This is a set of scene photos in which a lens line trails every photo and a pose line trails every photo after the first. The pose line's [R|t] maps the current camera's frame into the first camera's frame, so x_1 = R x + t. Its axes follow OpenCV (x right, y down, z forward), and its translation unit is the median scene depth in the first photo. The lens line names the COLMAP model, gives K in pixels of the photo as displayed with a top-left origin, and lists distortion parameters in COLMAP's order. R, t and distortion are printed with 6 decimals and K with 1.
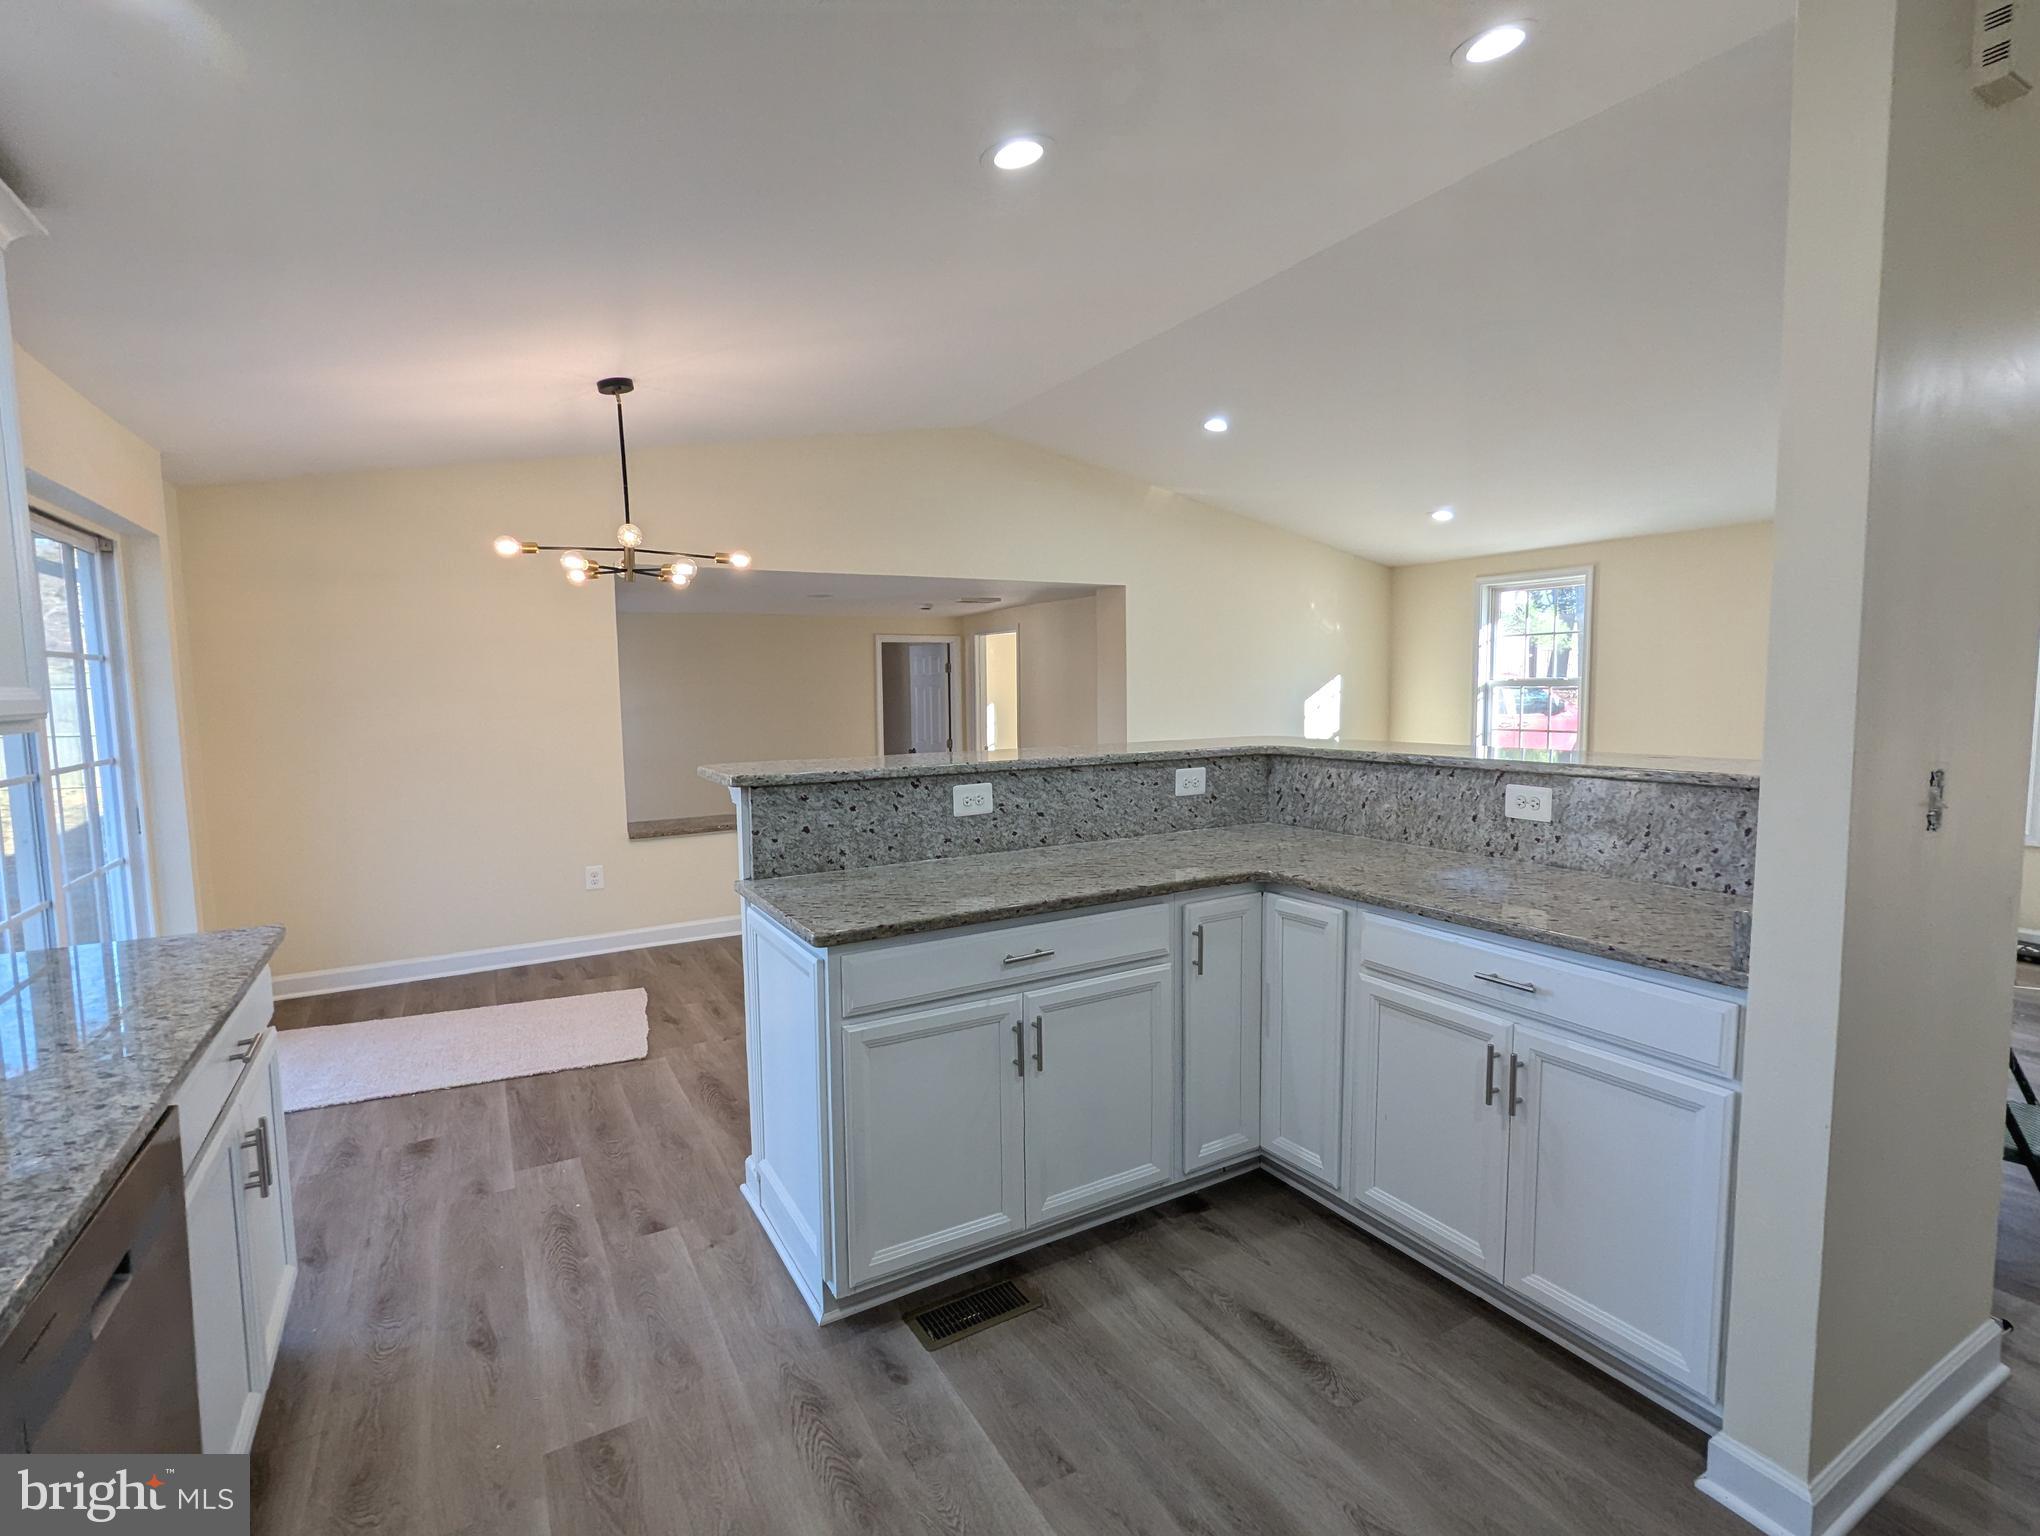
lens RADIAL K [[966.8, 0, 1015.6], [0, 966.8, 768.6], [0, 0, 1]] dist [0.003304, 0.000335]
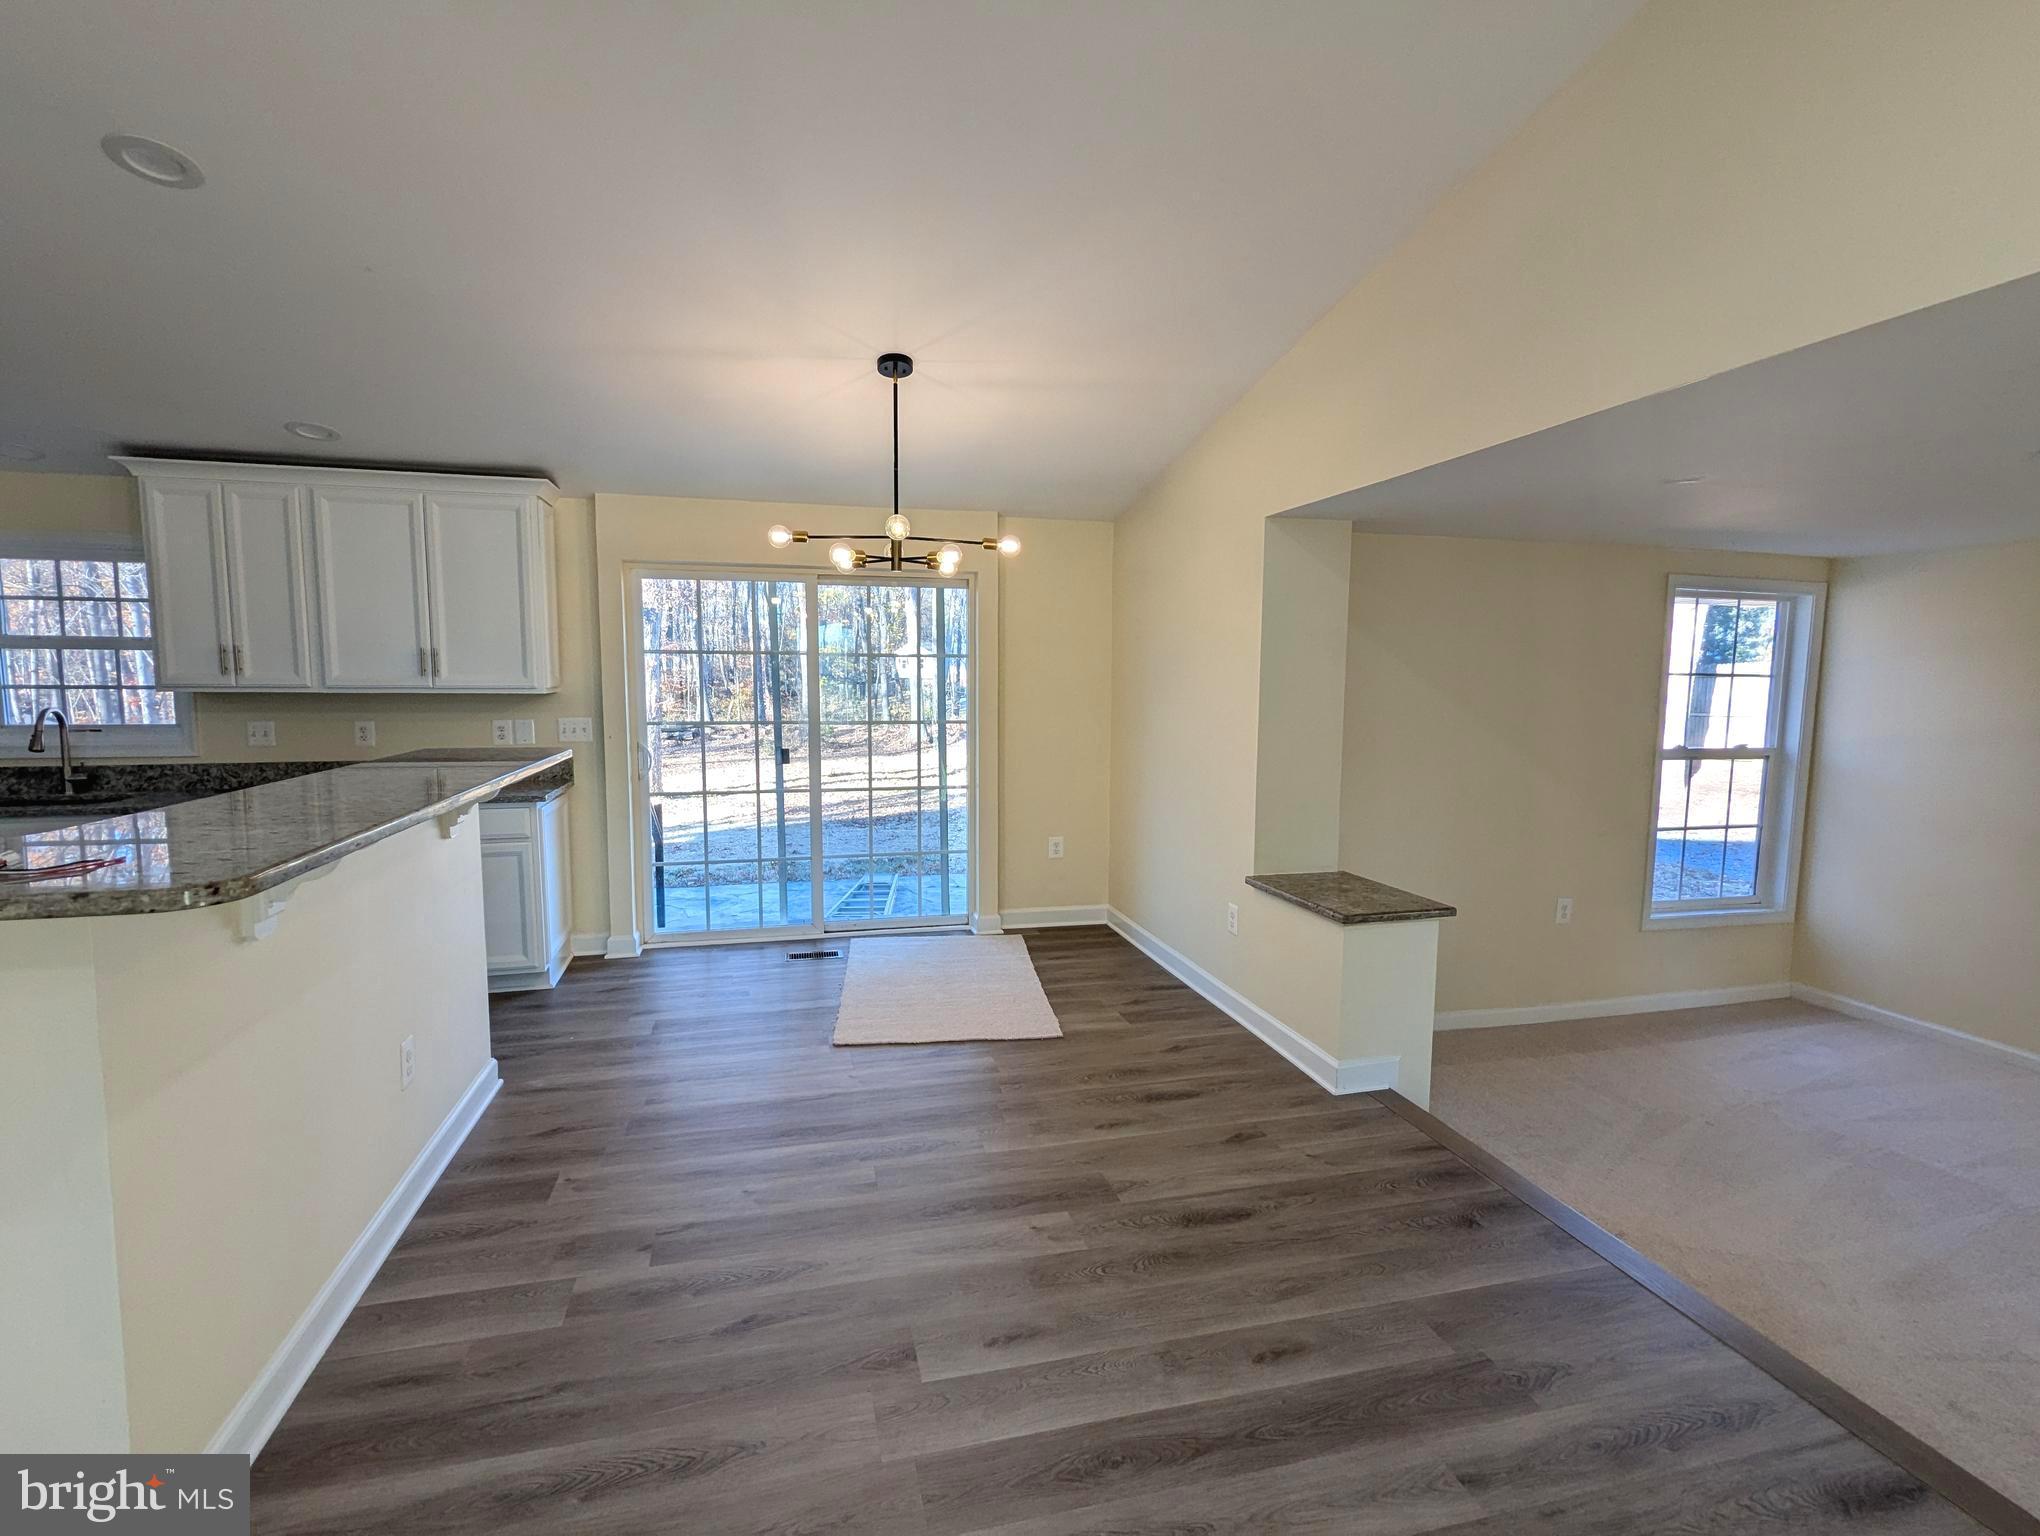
lens RADIAL K [[980.0, 0, 1026.5], [0, 980.0, 780.4], [0, 0, 1]] dist [0.000849, 0.000450]
pose [[-0.265824, 0.115615, -0.957064, 0.724069], [-0.088211, 0.985700, 0.143575, -0.197908], [0.959977, 0.122589, -0.251824, 1.963861]]
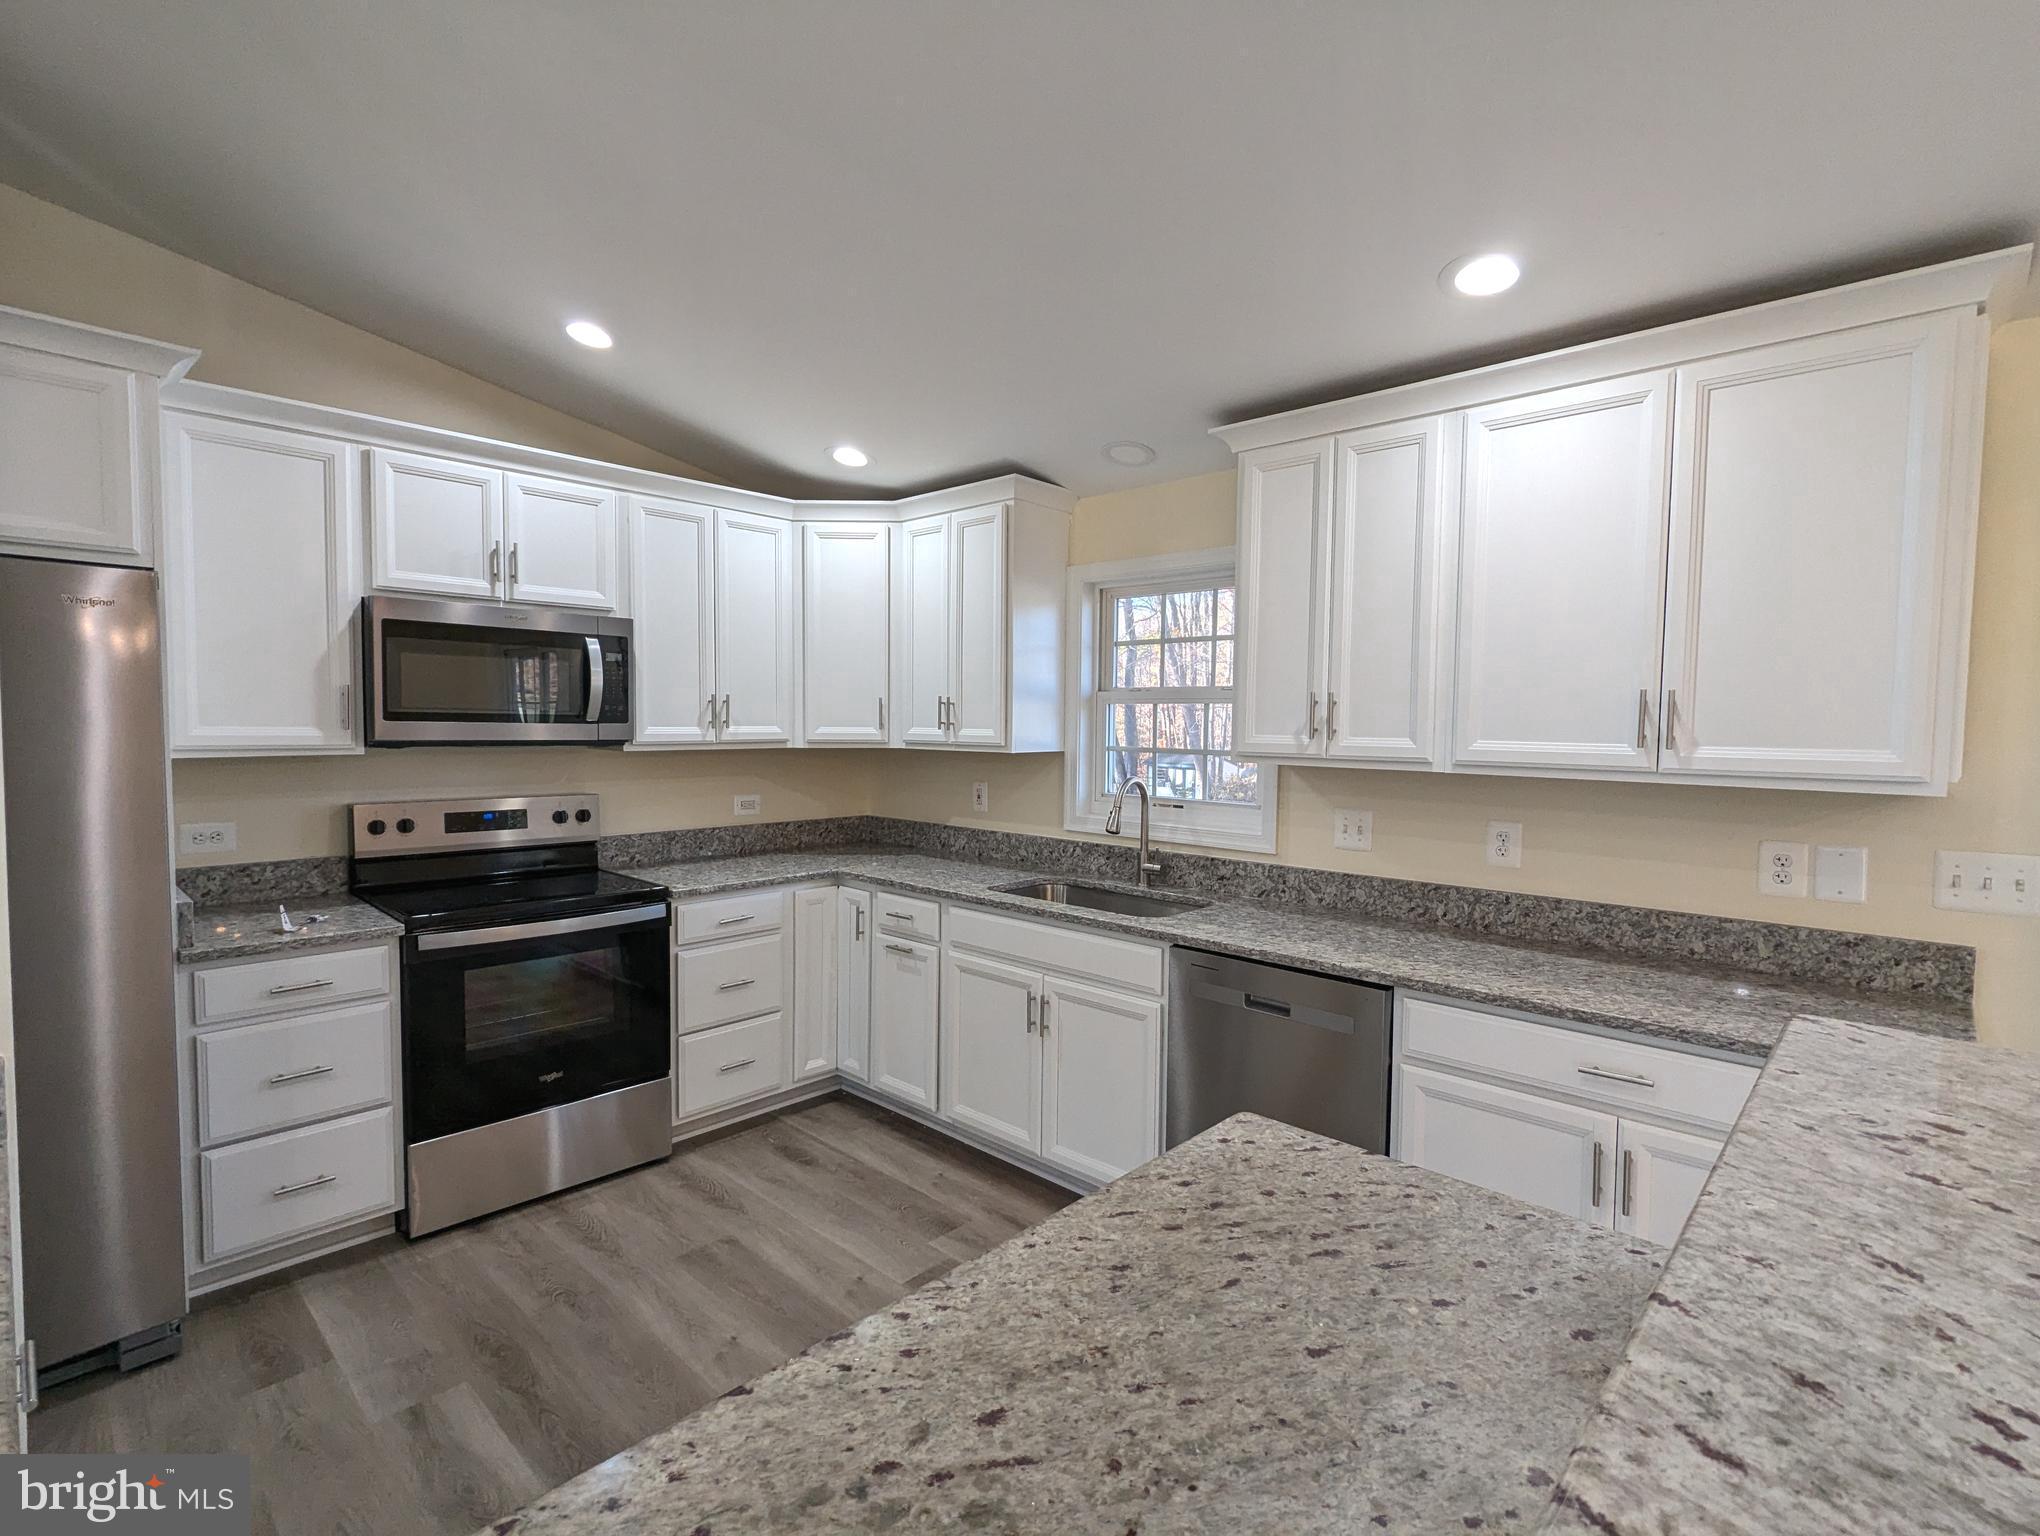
lens RADIAL K [[966.8, 0, 1015.6], [0, 966.8, 768.6], [0, 0, 1]] dist [0.003304, 0.000335]
pose [[-0.957583, 0.020809, -0.287405, 0.110491], [-0.020798, 0.989797, 0.140961, -0.128083], [0.287406, 0.140959, -0.947380, 1.156761]]
